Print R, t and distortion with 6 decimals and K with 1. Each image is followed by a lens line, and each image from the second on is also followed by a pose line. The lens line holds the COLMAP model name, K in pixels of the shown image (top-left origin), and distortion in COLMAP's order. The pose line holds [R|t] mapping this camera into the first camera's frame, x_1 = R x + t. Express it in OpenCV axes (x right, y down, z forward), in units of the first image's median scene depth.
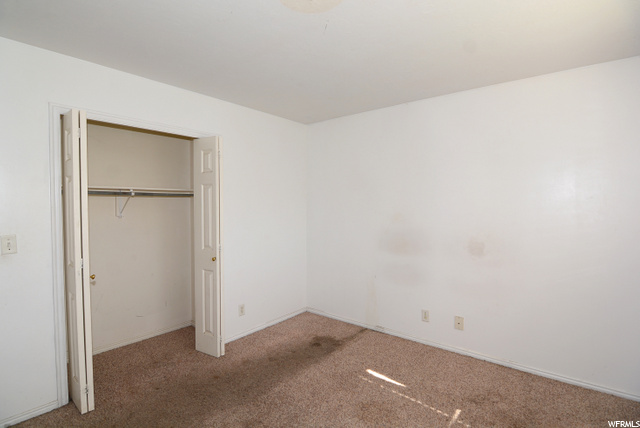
lens RADIAL K [[327.0, 0, 320.0], [0, 327.0, 214.0], [0, 0, 1]] dist [0.000609, -0.000106]
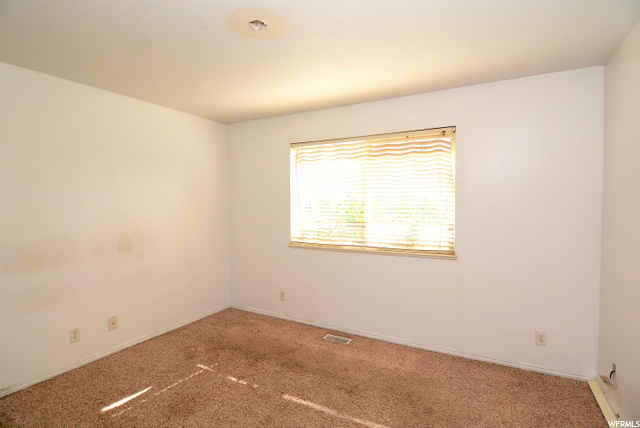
lens RADIAL K [[327.0, 0, 320.0], [0, 327.0, 214.0], [0, 0, 1]] dist [0.000609, -0.000106]
pose [[-0.176787, -0.032338, 0.983718, -0.694486], [0.038969, 0.998446, 0.039826, -0.015612], [-0.983477, 0.045375, -0.175252, 0.566969]]
